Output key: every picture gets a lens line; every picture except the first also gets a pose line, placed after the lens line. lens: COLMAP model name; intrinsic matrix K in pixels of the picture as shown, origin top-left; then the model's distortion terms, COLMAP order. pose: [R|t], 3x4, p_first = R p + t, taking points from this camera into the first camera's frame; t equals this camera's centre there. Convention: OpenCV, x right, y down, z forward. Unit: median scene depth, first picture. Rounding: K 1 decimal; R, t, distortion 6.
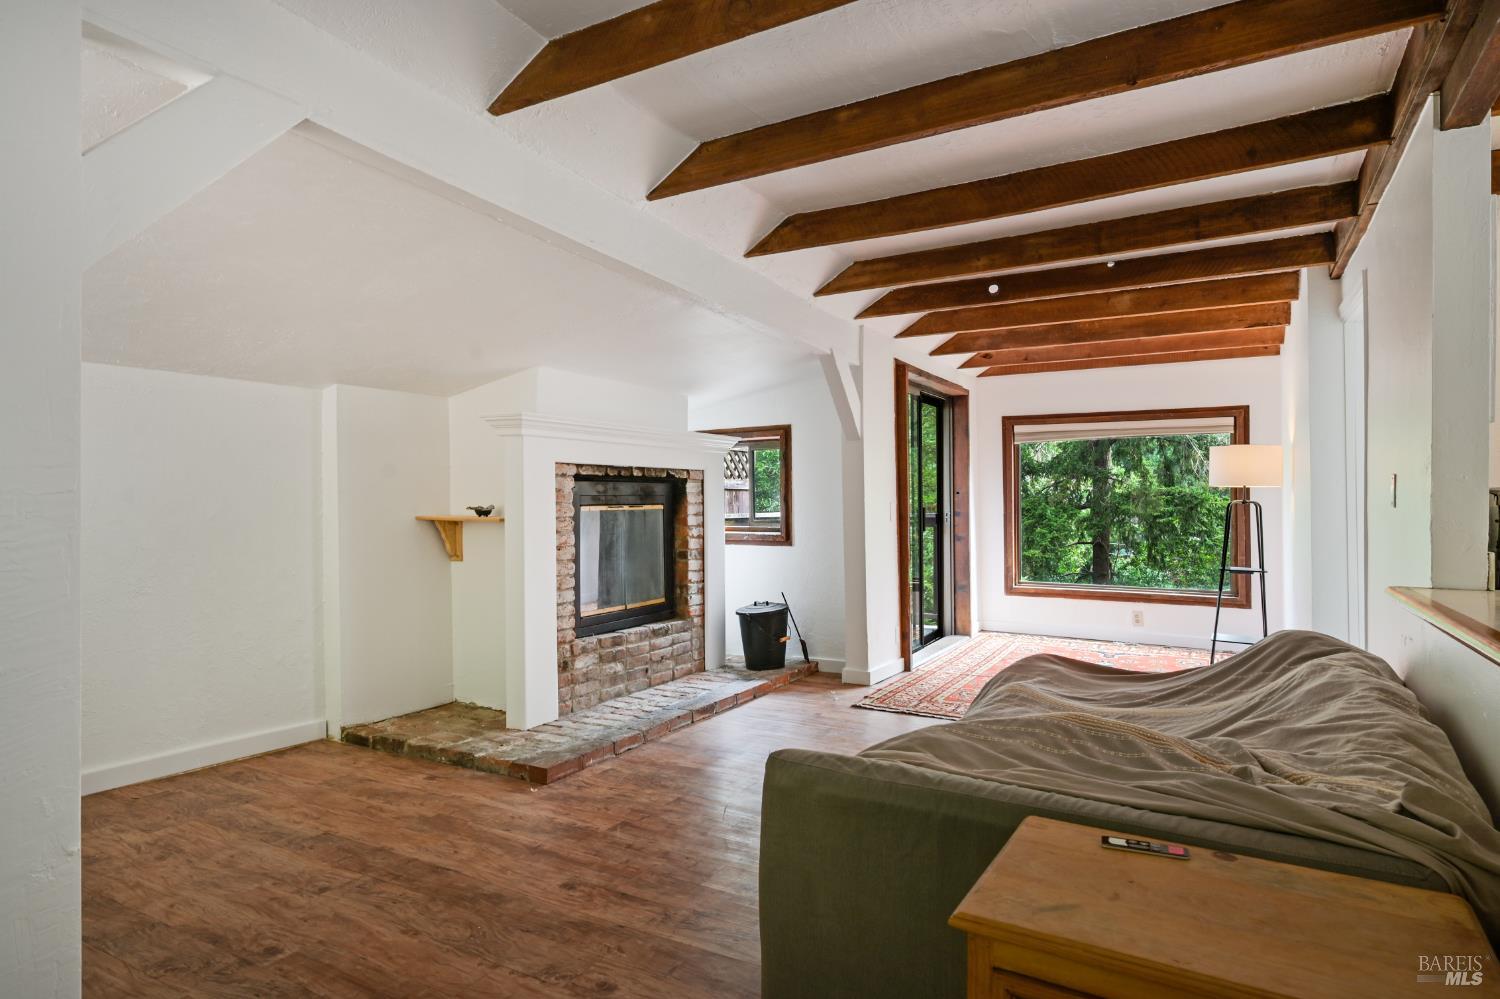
lens RADIAL K [[871.7, 0, 756.2], [0, 871.7, 492.0], [0, 0, 1]] dist [0.000791, 0.001037]
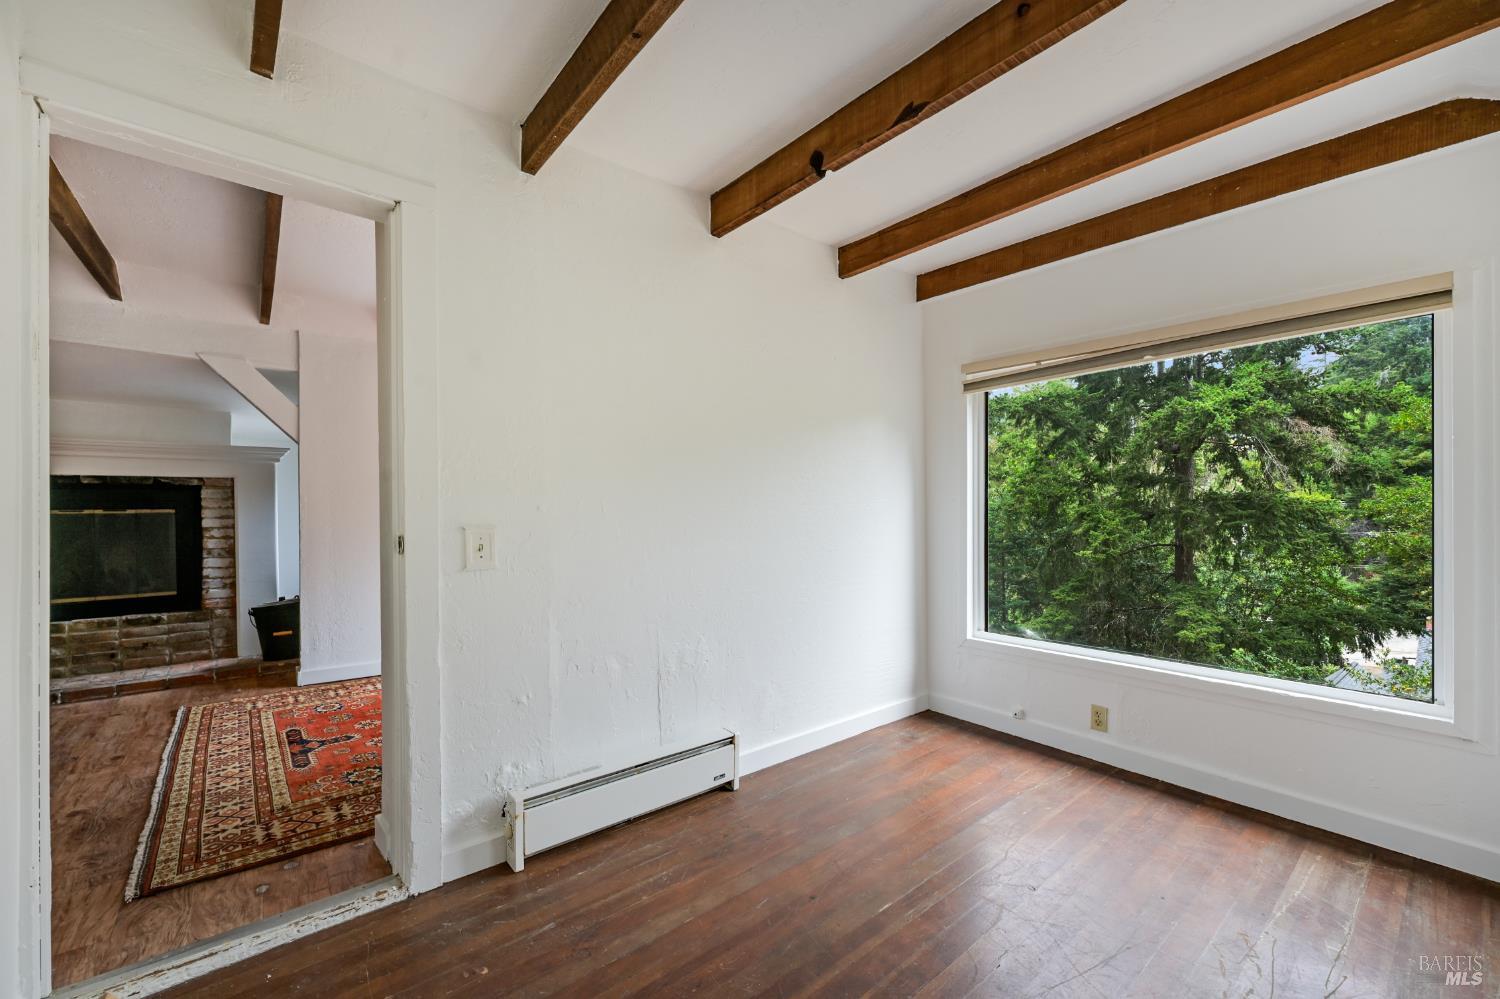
lens RADIAL K [[604.6, 0, 740.6], [0, 604.6, 502.5], [0, 0, 1]] dist [0.001041, 0.000168]
pose [[0.926297, -0.012657, -0.376581, 0.917359], [0.011563, 0.999920, -0.005166, 0.019369], [0.376616, 0.000431, 0.926369, 0.571013]]
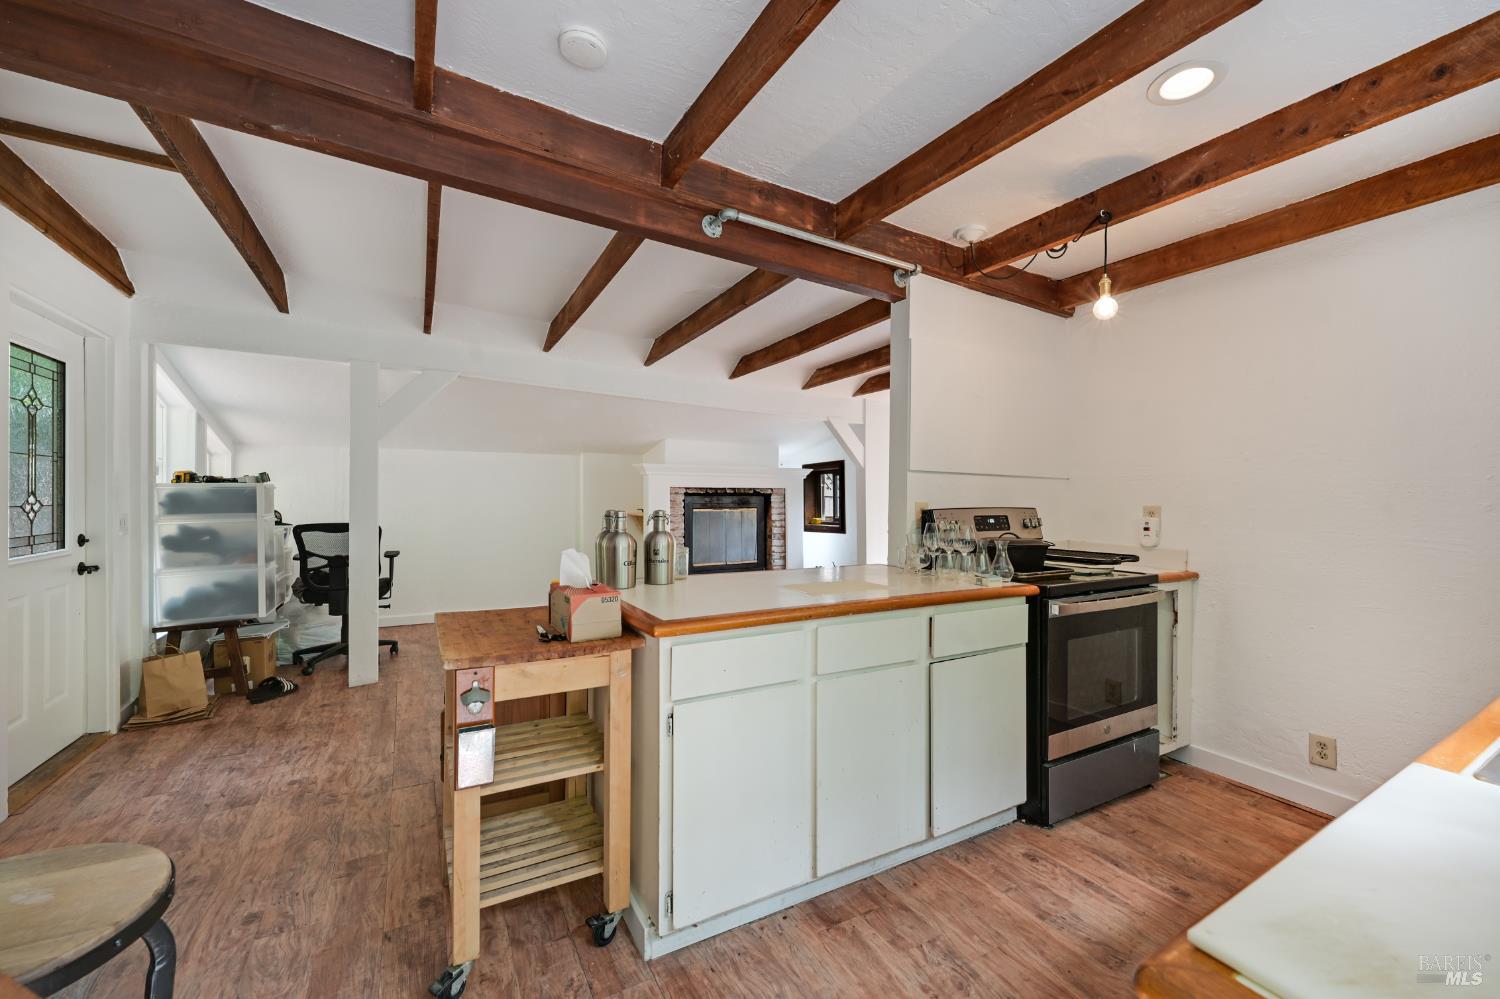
lens RADIAL K [[604.6, 0, 738.2], [0, 604.6, 488.3], [0, 0, 1]] dist [0.001041, 0.000168]
pose [[0.851168, -0.003711, -0.524880, 0.540384], [-0.000722, 0.999966, -0.008242, -0.017072], [0.524893, 0.007394, 0.851136, -0.086726]]
